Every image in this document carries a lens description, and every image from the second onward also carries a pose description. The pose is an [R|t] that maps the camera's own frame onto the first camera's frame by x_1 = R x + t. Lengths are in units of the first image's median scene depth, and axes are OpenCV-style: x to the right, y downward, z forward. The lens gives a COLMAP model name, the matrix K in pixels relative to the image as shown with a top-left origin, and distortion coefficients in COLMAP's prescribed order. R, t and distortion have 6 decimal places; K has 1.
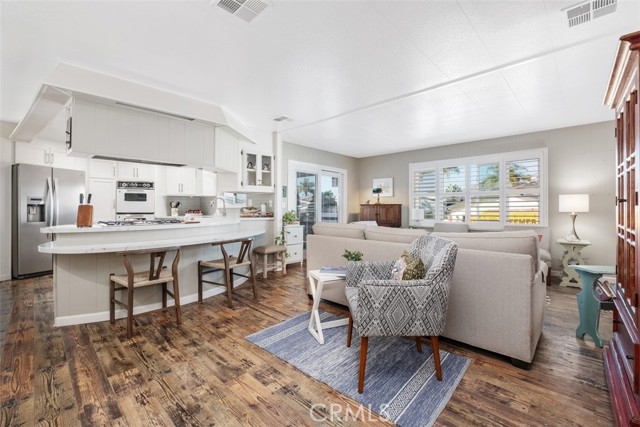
lens RADIAL K [[277.5, 0, 314.5], [0, 277.5, 205.6], [0, 0, 1]] dist [-0.001755, -0.000433]
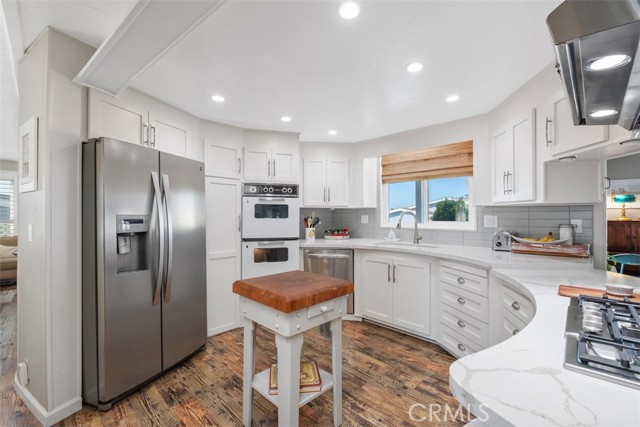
lens RADIAL K [[275.8, 0, 320.7], [0, 275.8, 212.0], [0, 0, 1]] dist [-0.002091, -0.001165]
pose [[0.999965, 0.001448, -0.008273, -0.549061], [-0.001450, 0.999999, -0.000201, -0.029005], [0.008272, 0.000212, 0.999966, 0.439367]]
